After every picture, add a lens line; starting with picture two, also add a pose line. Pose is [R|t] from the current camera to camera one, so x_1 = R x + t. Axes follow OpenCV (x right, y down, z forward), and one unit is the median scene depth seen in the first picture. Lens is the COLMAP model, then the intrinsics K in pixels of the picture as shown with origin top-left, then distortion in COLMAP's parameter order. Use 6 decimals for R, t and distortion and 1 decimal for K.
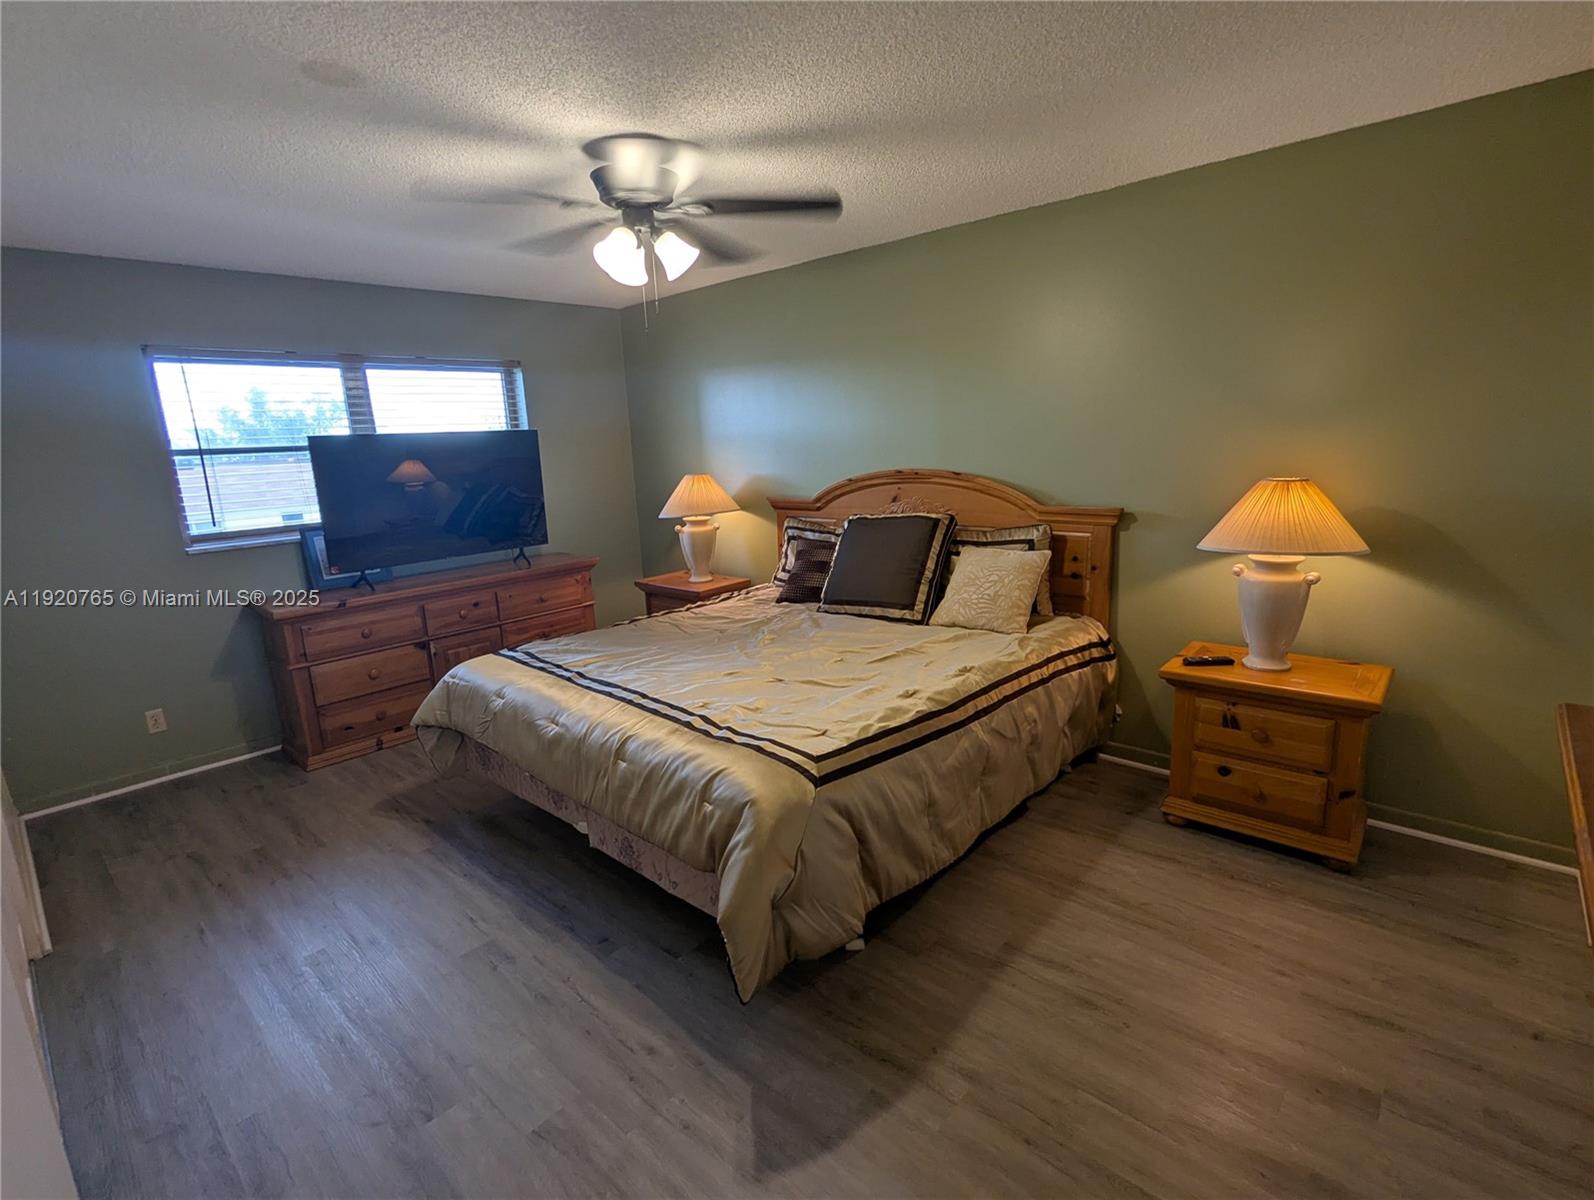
lens RADIAL K [[762.6, 0, 793.2], [0, 762.6, 599.7], [0, 0, 1]] dist [-0.001186, 0.005132]
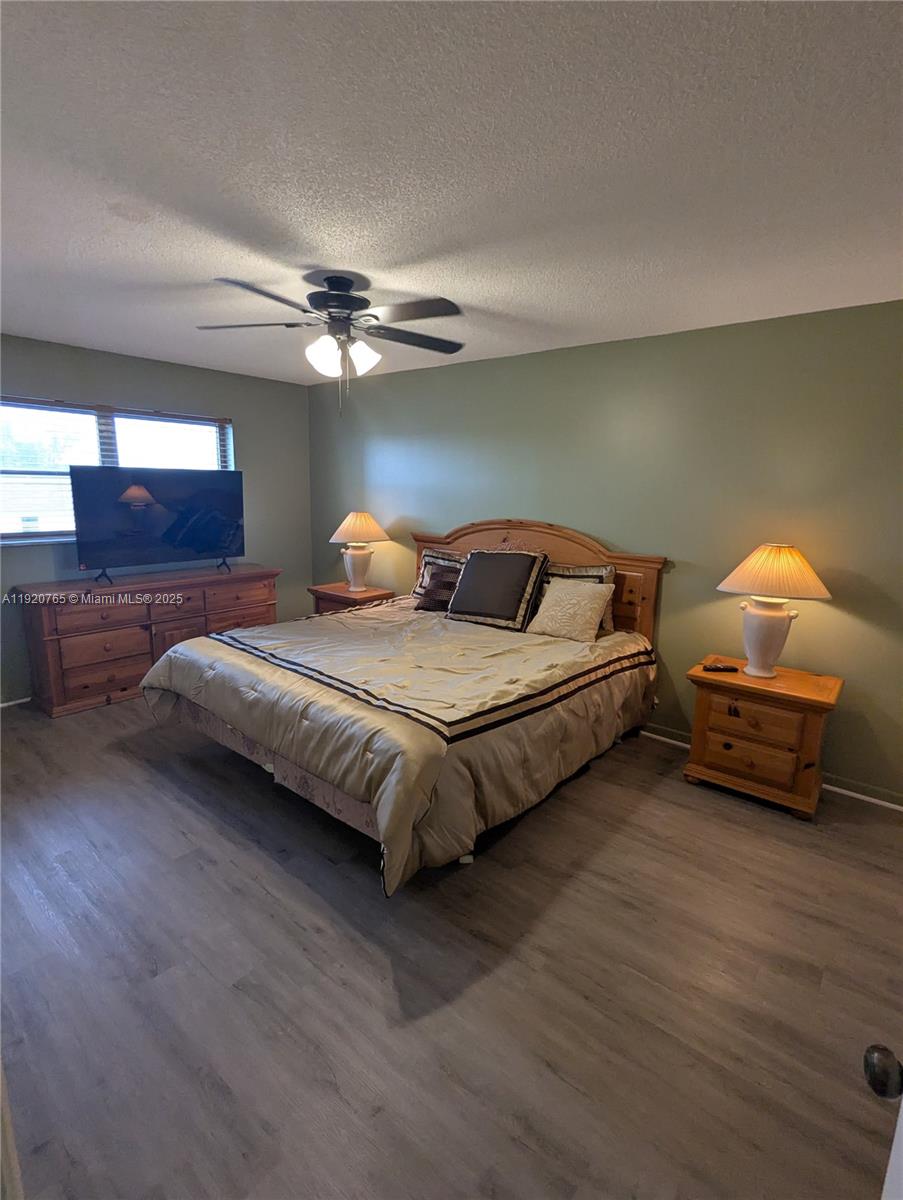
lens RADIAL K [[574.1, 0, 448.0], [0, 574.1, 597.7], [0, 0, 1]] dist [-0.001186, 0.005132]
pose [[0.996636, 0.057652, 0.058248, -0.036521], [-0.056594, 0.998204, -0.019655, -0.002287], [-0.059276, 0.016293, 0.998109, -0.047731]]
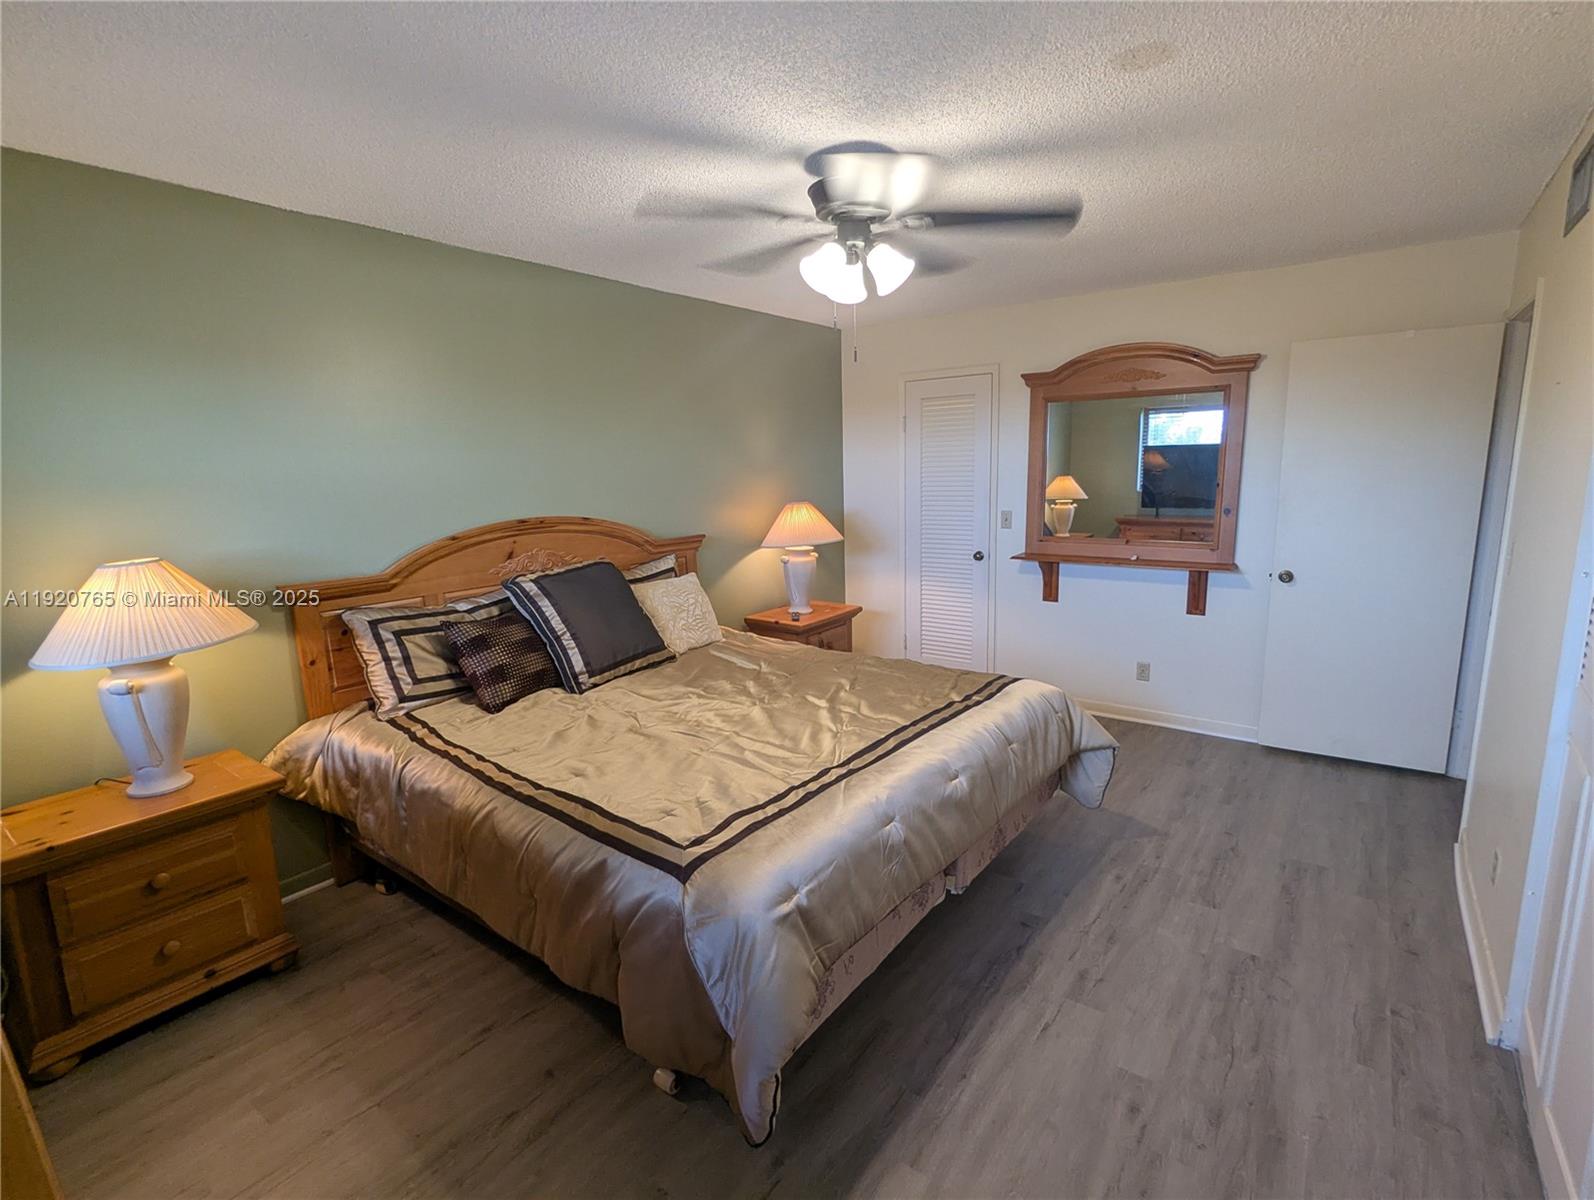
lens RADIAL K [[762.6, 0, 803.4], [0, 762.6, 599.4], [0, 0, 1]] dist [-0.001186, 0.005132]
pose [[-0.097591, -0.127037, 0.987085, -1.124810], [0.239793, 0.959598, 0.147208, -0.202642], [-0.965906, 0.251063, -0.063185, 1.163984]]
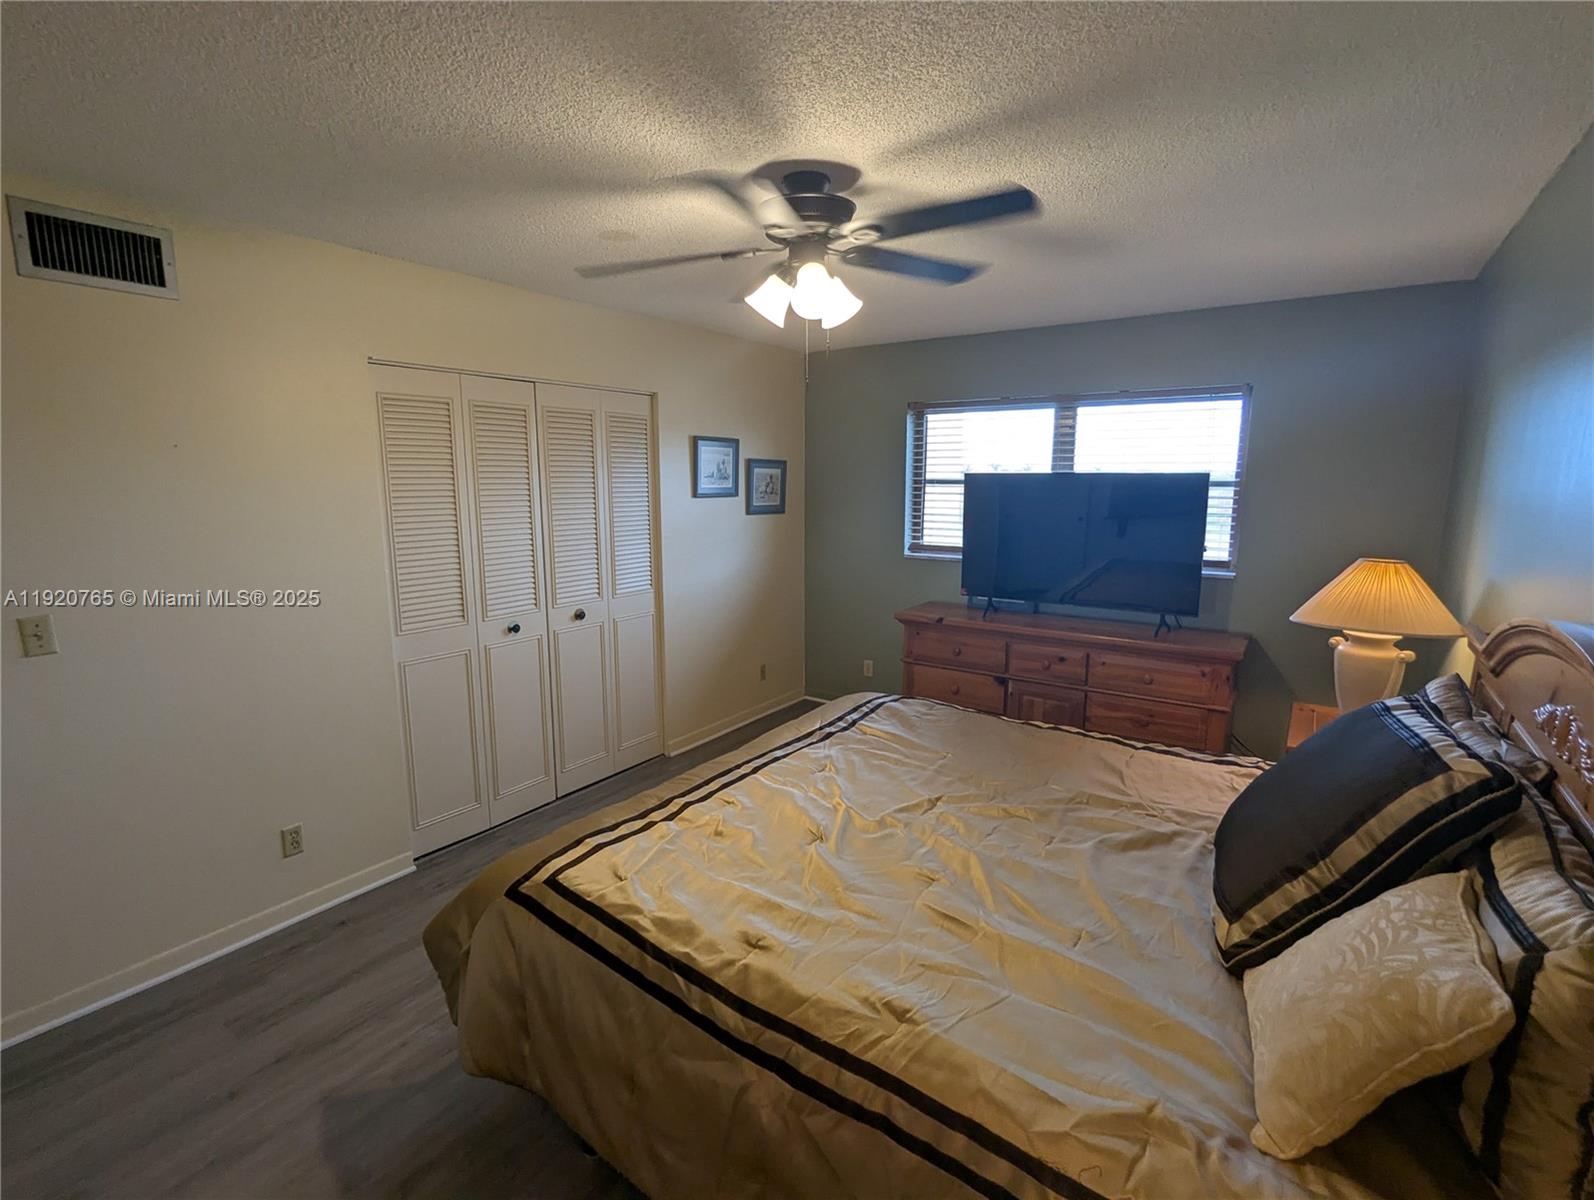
lens RADIAL K [[762.6, 0, 804.1], [0, 762.6, 595.2], [0, 0, 1]] dist [-0.001186, 0.005132]
pose [[0.138758, 0.200016, -0.969917, 0.689923], [-0.218823, 0.961376, 0.166949, -0.254024], [0.965848, 0.189075, 0.177167, 0.863736]]
